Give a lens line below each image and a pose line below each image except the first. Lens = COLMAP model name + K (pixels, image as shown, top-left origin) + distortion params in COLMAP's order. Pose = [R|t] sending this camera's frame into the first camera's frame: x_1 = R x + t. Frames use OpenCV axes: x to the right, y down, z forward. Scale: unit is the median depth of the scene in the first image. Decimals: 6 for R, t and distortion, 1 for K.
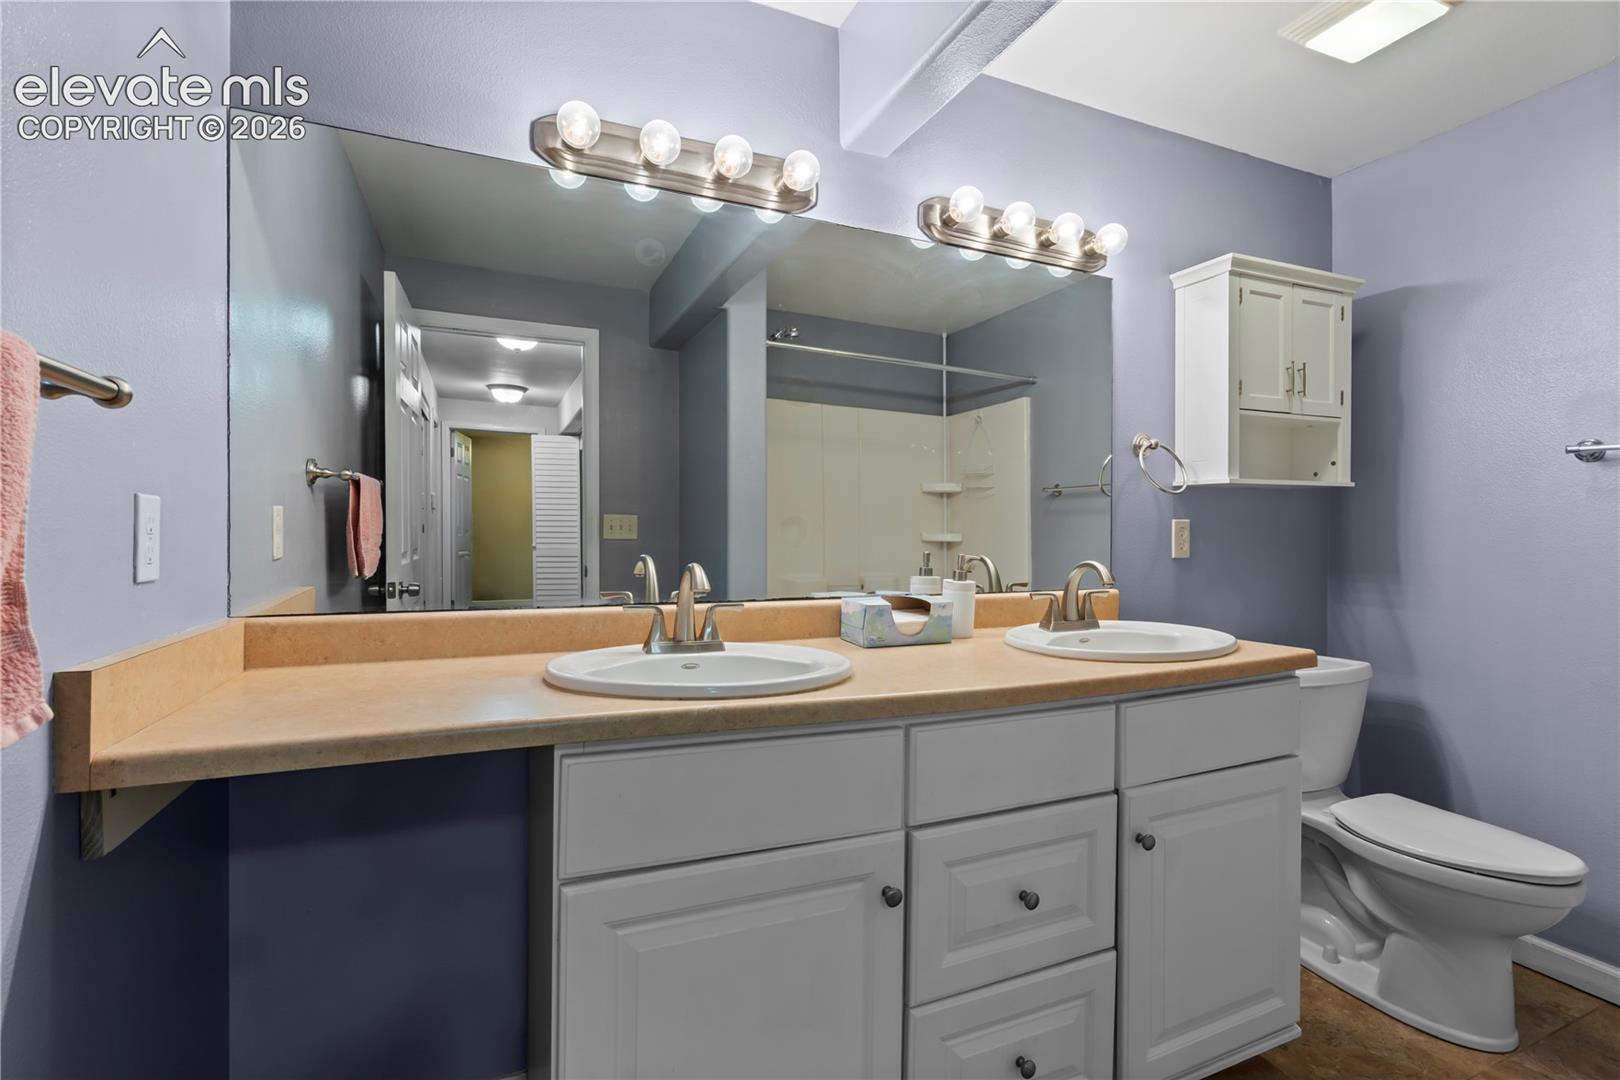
lens RADIAL K [[747.8, 0, 807.3], [0, 747.8, 534.6], [0, 0, 1]] dist [-0.003136, 0.000588]
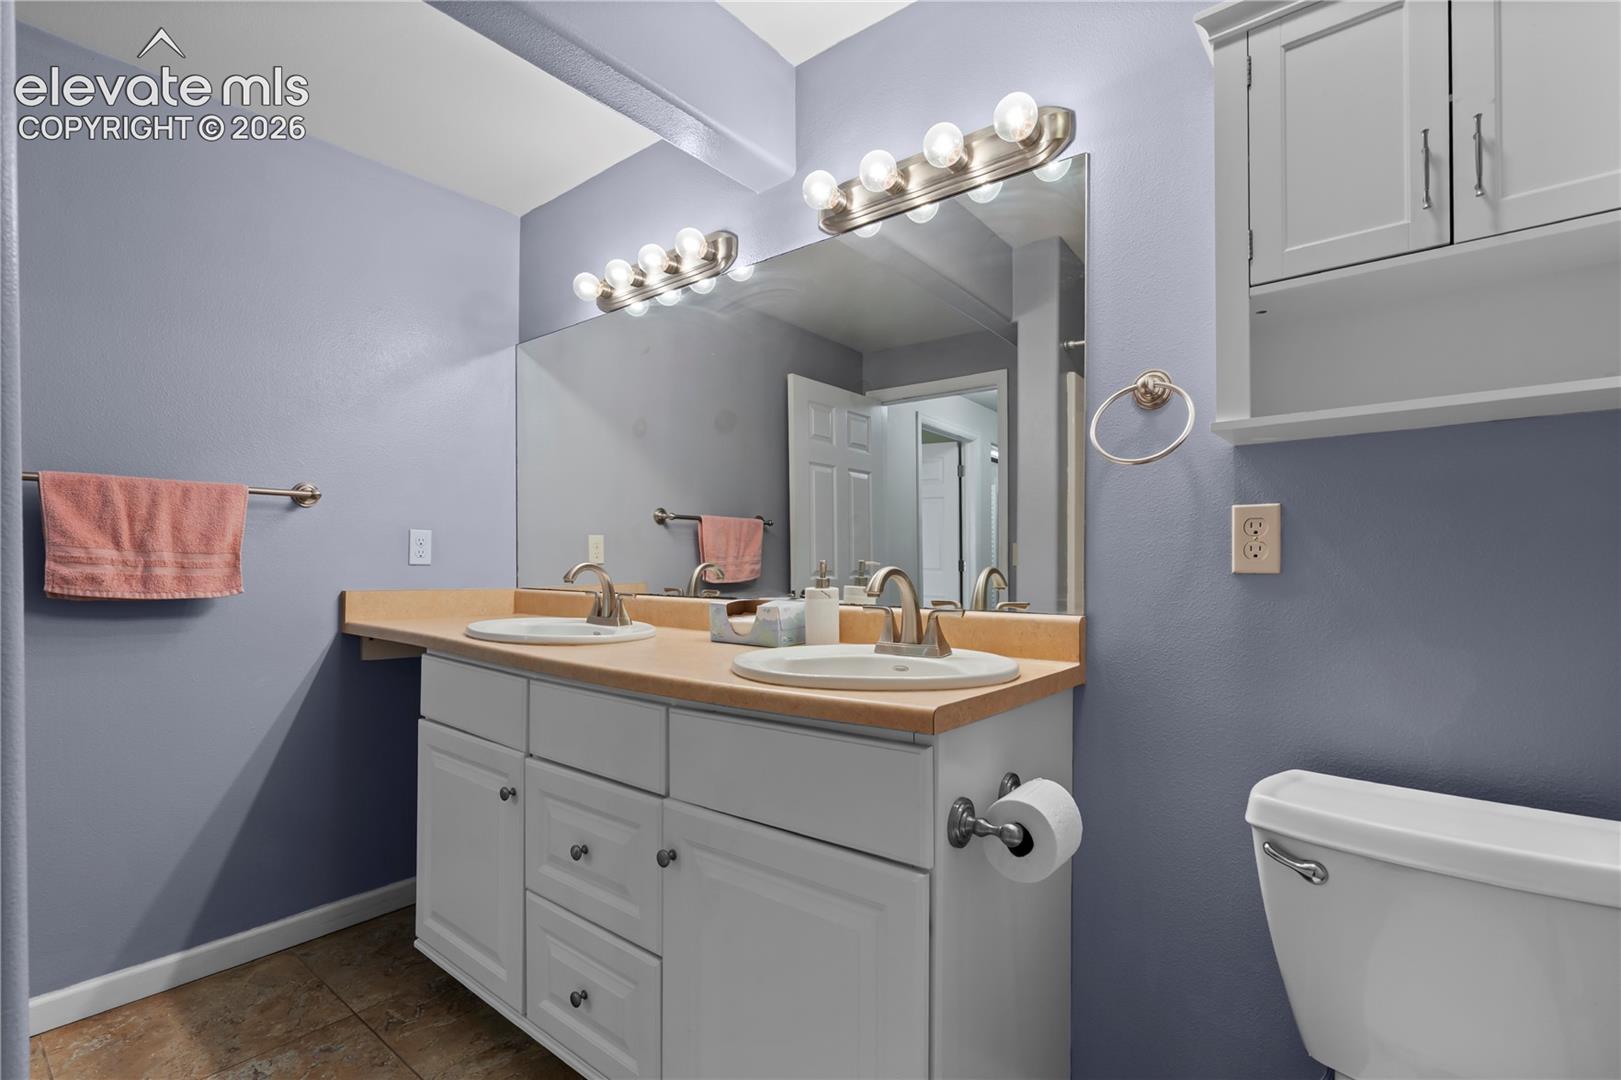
lens RADIAL K [[738.5, 0, 810.3], [0, 738.5, 560.2], [0, 0, 1]] dist [-0.003246, 0.000039]
pose [[0.456823, -0.007052, -0.889530, 1.340199], [-0.005015, 0.999932, -0.010502, 0.046559], [0.889544, 0.009259, 0.456756, 0.724077]]
